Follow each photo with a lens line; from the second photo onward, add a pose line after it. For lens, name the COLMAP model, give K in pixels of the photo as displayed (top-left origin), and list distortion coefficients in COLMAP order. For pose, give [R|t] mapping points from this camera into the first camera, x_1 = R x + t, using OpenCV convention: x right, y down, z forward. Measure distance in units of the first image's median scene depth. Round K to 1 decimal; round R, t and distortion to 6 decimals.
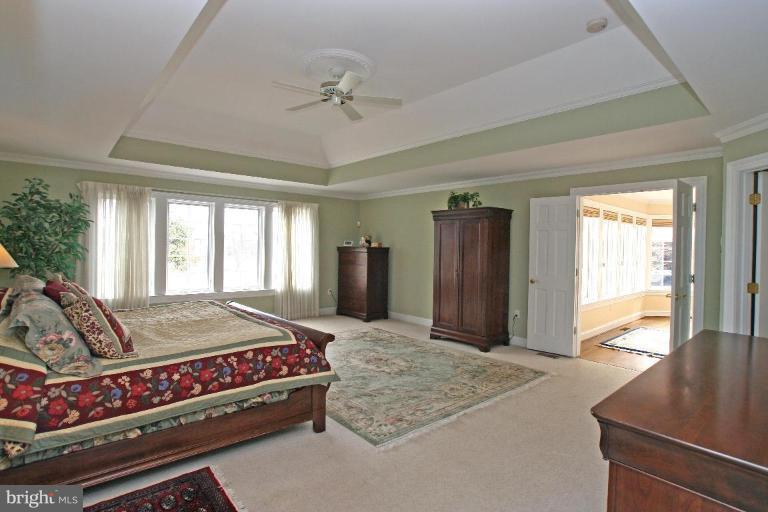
lens RADIAL K [[383.3, 0, 394.3], [0, 383.3, 248.5], [0, 0, 1]] dist [-0.076524, 0.000268]
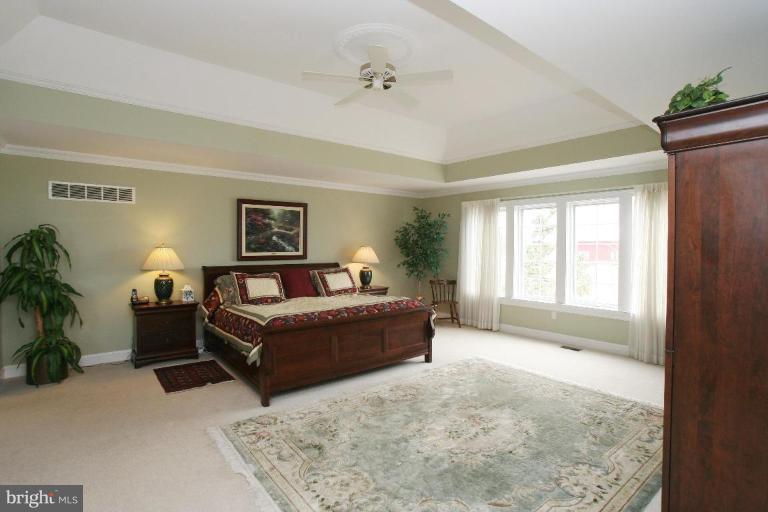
lens RADIAL K [[383.3, 0, 394.3], [0, 383.3, 248.5], [0, 0, 1]] dist [-0.076524, 0.000268]
pose [[-0.036499, -0.010772, -0.999276, 0.493406], [-0.011098, 0.999885, -0.010373, 0.000219], [0.999272, 0.010711, -0.036614, 0.730974]]
